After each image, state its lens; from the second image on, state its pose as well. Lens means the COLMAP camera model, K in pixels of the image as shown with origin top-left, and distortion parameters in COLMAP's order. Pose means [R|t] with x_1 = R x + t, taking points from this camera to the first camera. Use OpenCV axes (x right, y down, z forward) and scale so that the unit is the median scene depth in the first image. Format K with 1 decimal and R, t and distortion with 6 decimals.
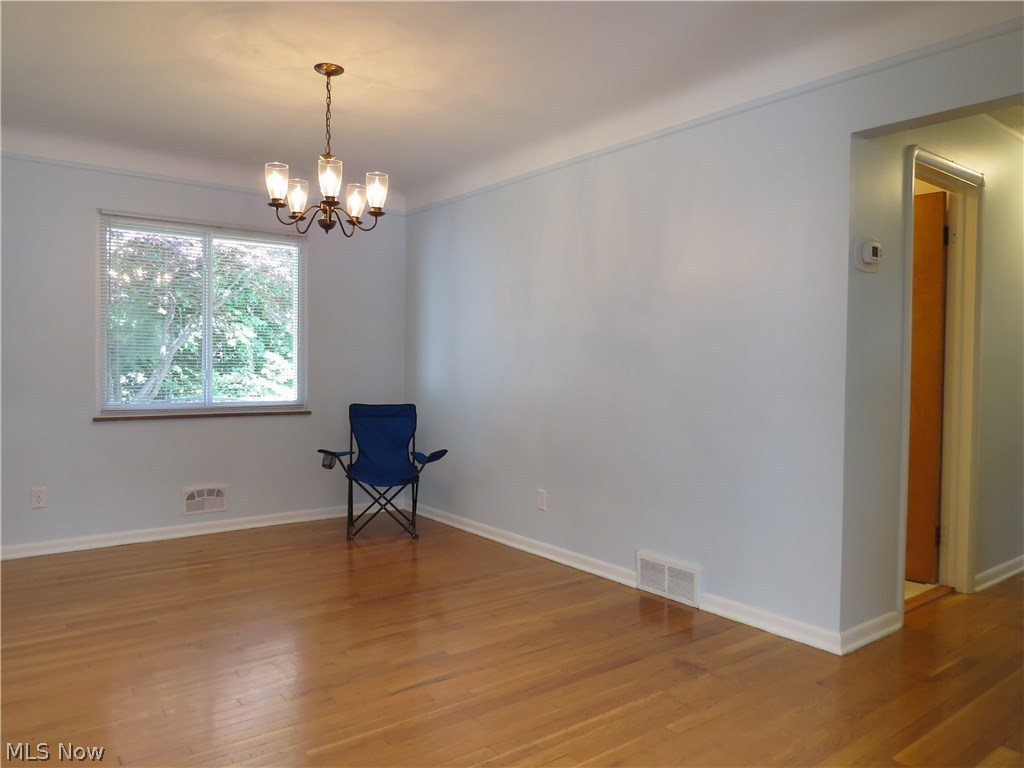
lens RADIAL K [[728.6, 0, 511.1], [0, 728.6, 381.3], [0, 0, 1]] dist [-0.025120, 0.006694]
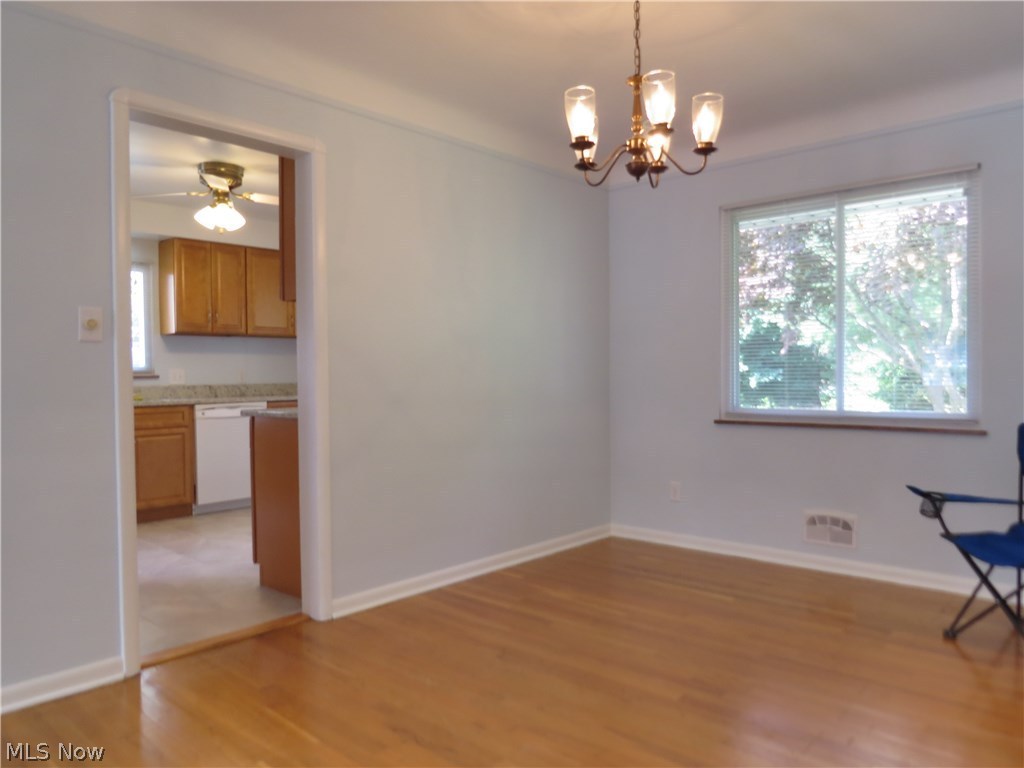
lens RADIAL K [[728.6, 0, 511.0], [0, 728.6, 378.2], [0, 0, 1]] dist [-0.025120, 0.006694]
pose [[0.188949, -0.003573, -0.981980, 0.323448], [-0.015743, 0.999854, -0.006667, 0.005150], [0.981861, 0.016719, 0.188866, 0.518456]]
